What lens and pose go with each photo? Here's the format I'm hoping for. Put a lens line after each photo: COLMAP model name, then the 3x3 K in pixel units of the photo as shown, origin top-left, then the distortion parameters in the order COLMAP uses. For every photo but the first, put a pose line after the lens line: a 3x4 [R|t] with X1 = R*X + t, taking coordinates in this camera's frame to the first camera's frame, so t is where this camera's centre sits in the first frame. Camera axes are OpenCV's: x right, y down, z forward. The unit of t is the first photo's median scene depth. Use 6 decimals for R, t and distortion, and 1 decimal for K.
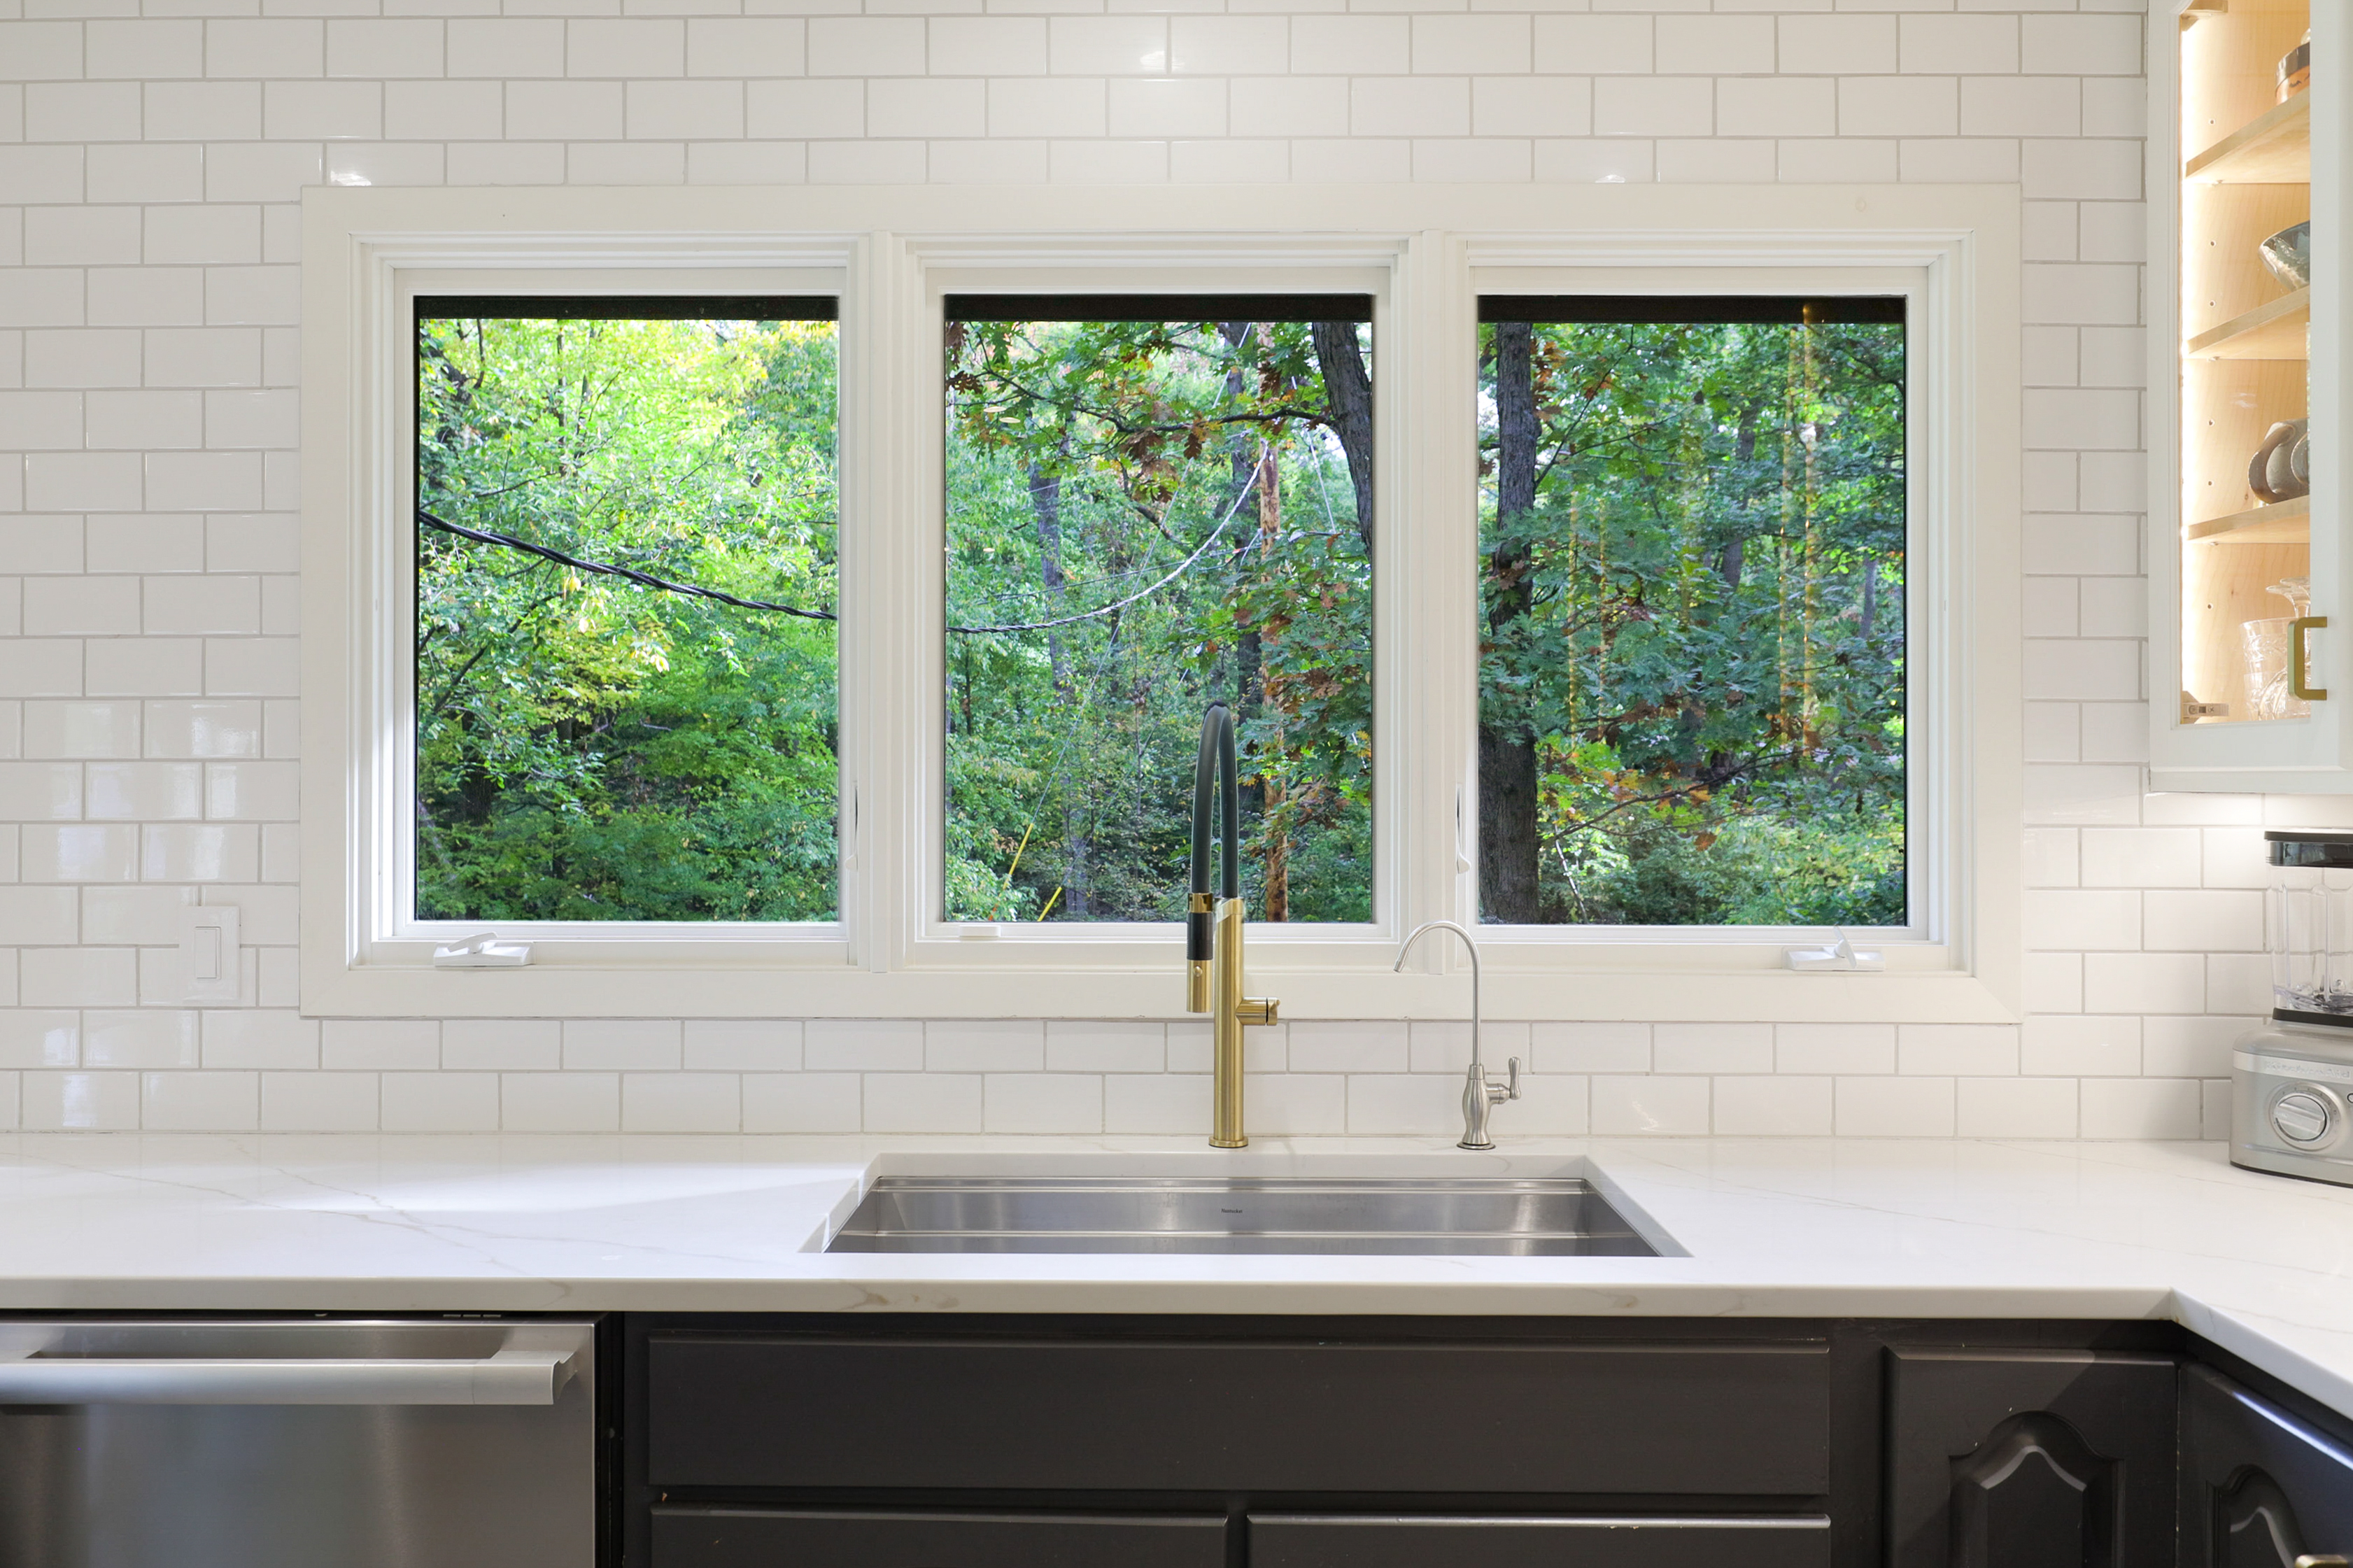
lens RADIAL K [[1762.6, 0, 1175.9], [0, 1762.6, 735.5], [0, 0, 1]] dist [0.001304, 0.001717]
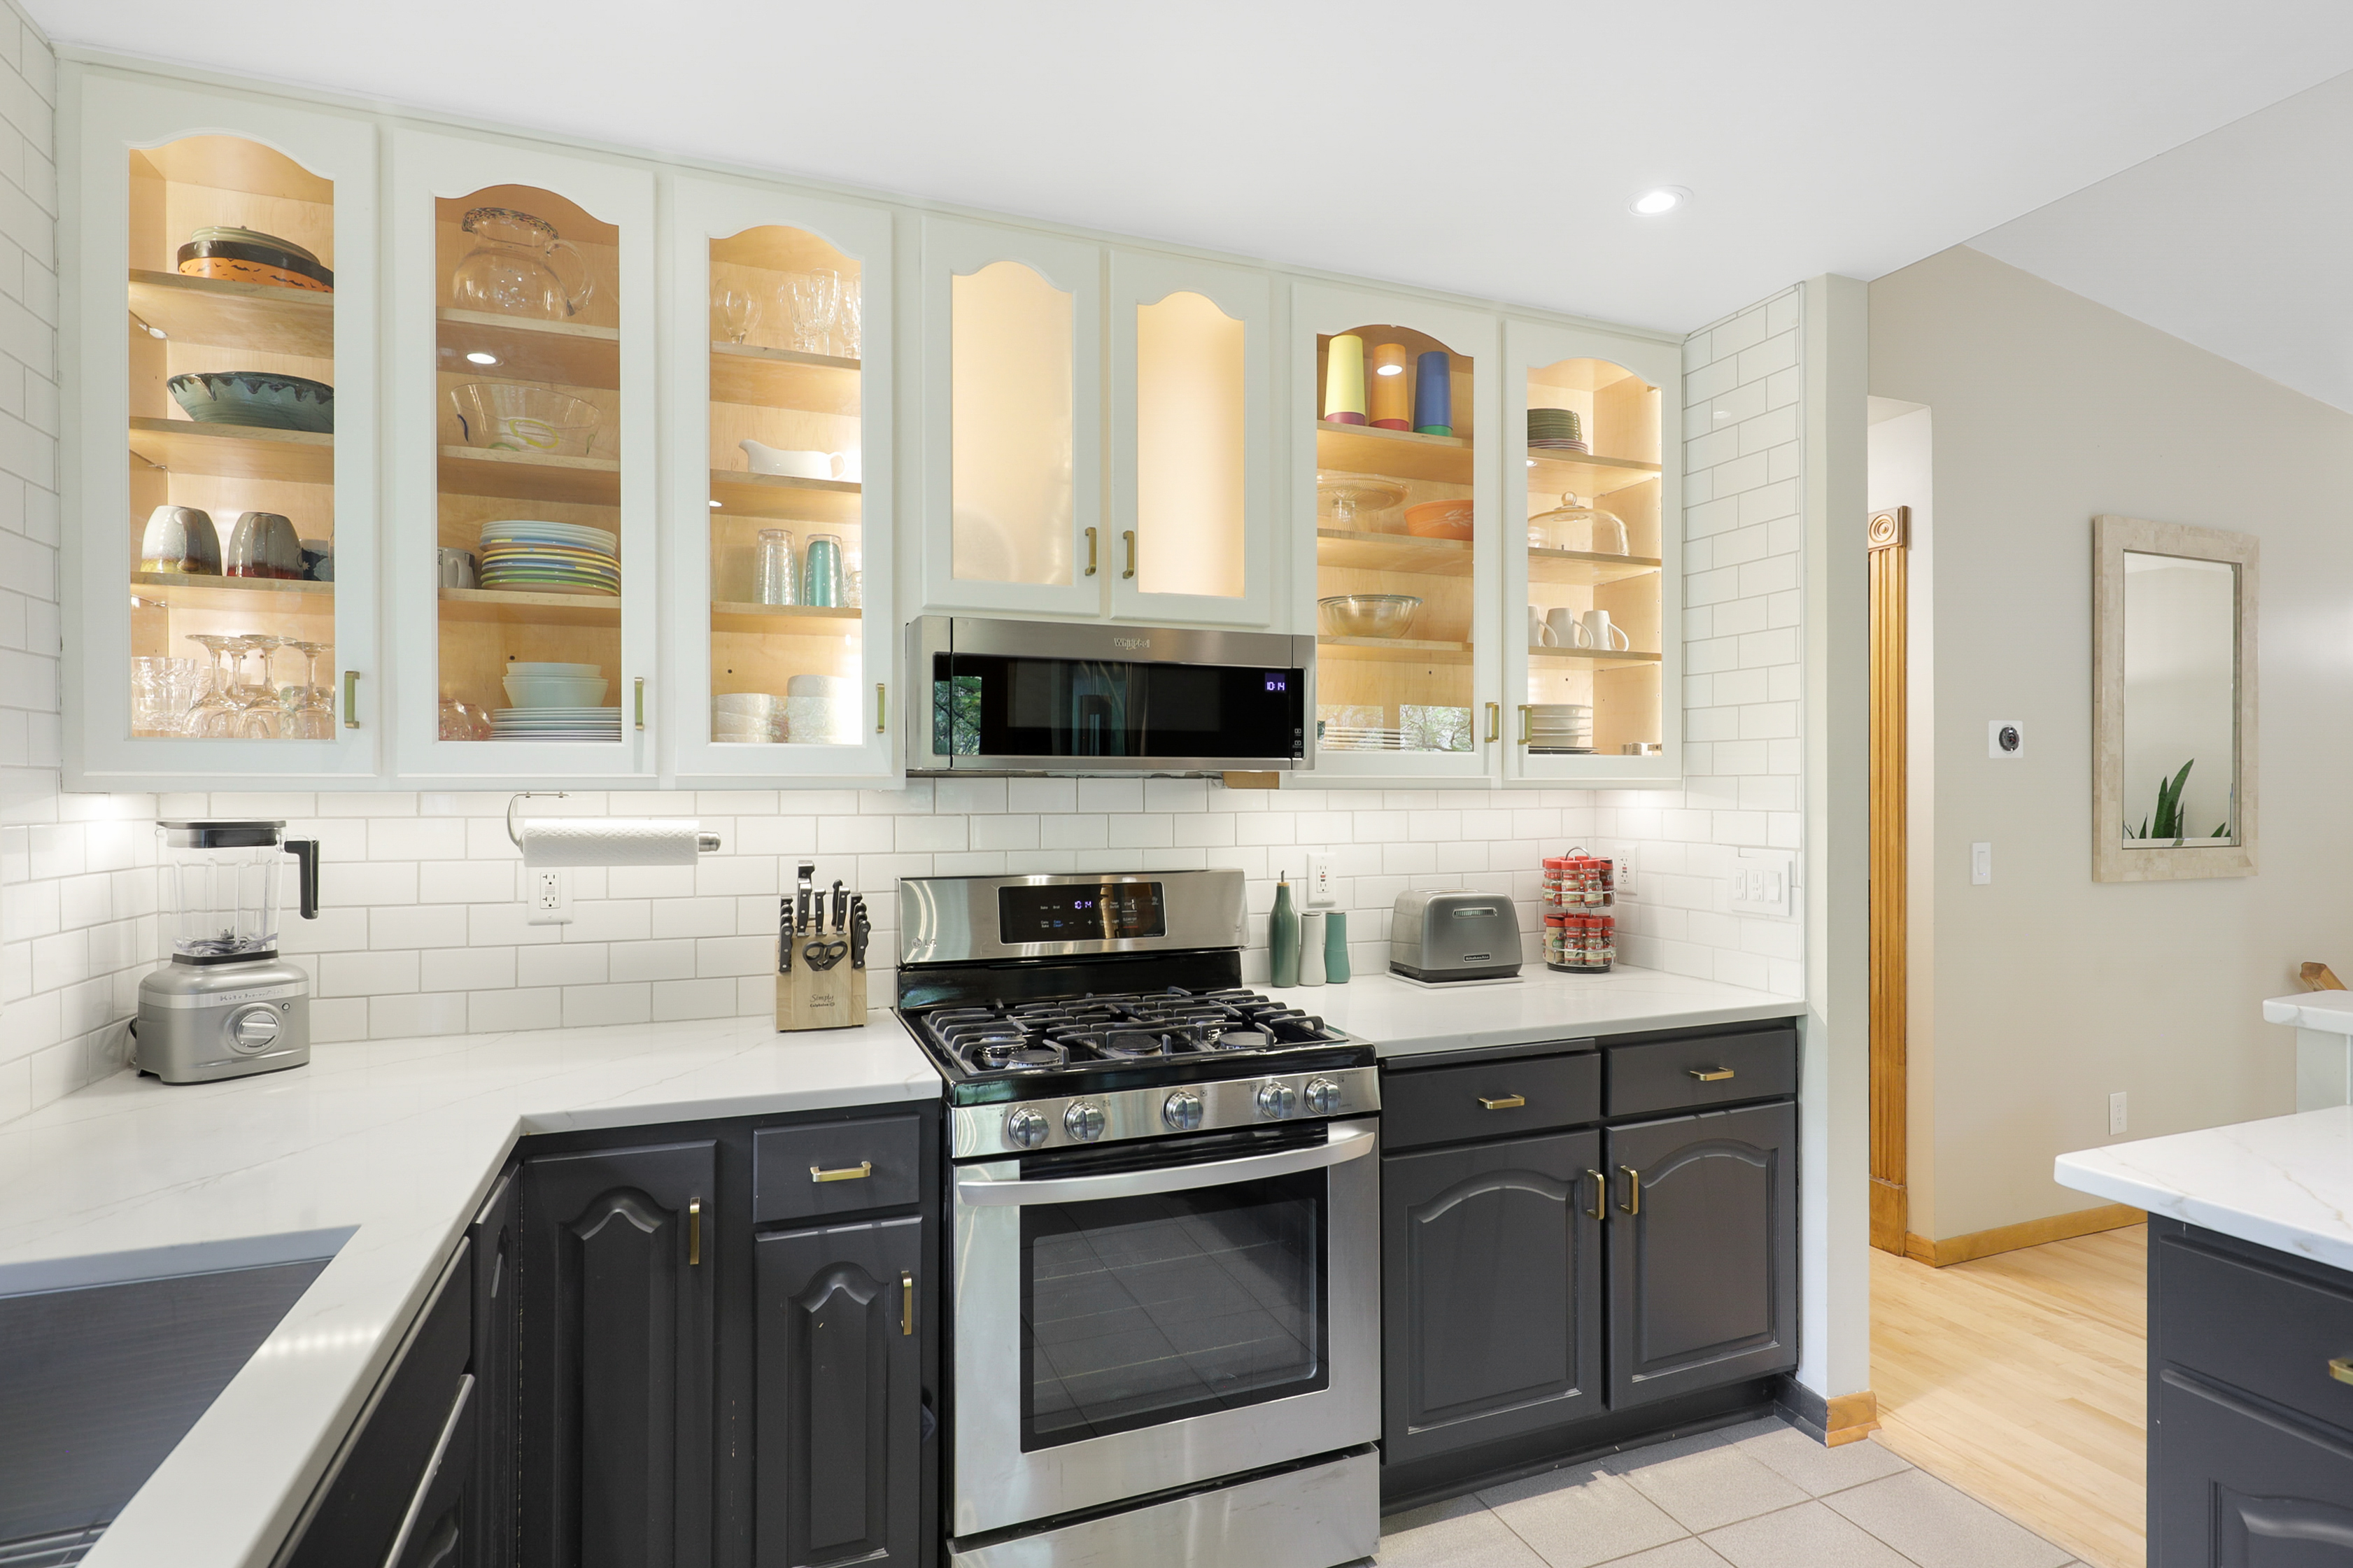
lens RADIAL K [[1162.3, 0, 1120.3], [0, 1162.3, 786.6], [0, 0, 1]] dist [0.017071, -0.025472]
pose [[-0.344948, 0.000328, 0.938622, -0.395215], [-0.025589, 0.999625, -0.009753, 0.017636], [-0.938273, -0.027382, -0.344810, 0.605885]]
